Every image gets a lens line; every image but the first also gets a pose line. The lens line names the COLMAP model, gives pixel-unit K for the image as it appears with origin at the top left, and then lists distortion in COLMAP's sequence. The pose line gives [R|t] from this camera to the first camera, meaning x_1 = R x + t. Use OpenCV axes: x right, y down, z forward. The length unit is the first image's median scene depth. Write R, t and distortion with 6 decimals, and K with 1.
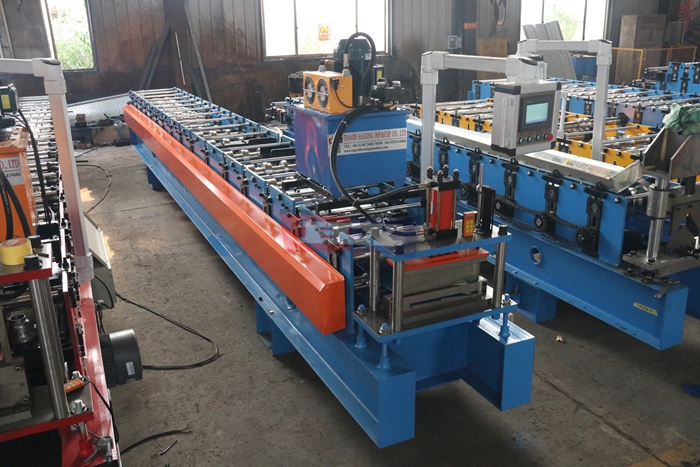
lens RADIAL K [[623.7, 0, 352.5], [0, 623.7, 234.5], [0, 0, 1]] dist [-0.051770, 0.019648]
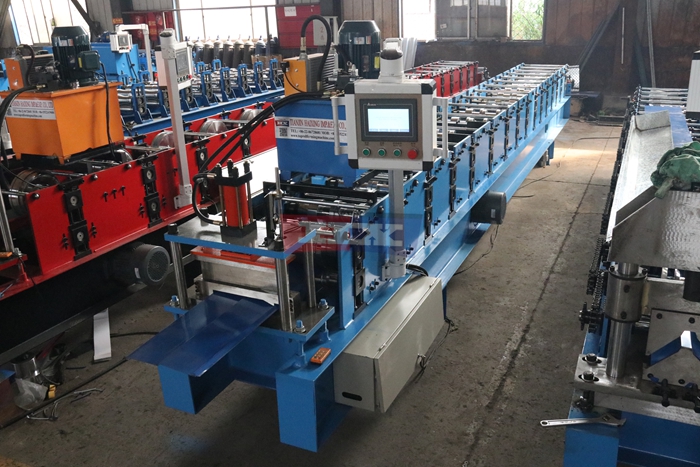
lens RADIAL K [[623.7, 0, 351.2], [0, 623.7, 231.1], [0, 0, 1]] dist [-0.051770, 0.019648]
pose [[0.645808, 0.258304, -0.718479, 0.747386], [-0.230879, 0.963045, 0.138702, -0.135362], [0.727755, 0.076307, 0.681579, 0.368722]]
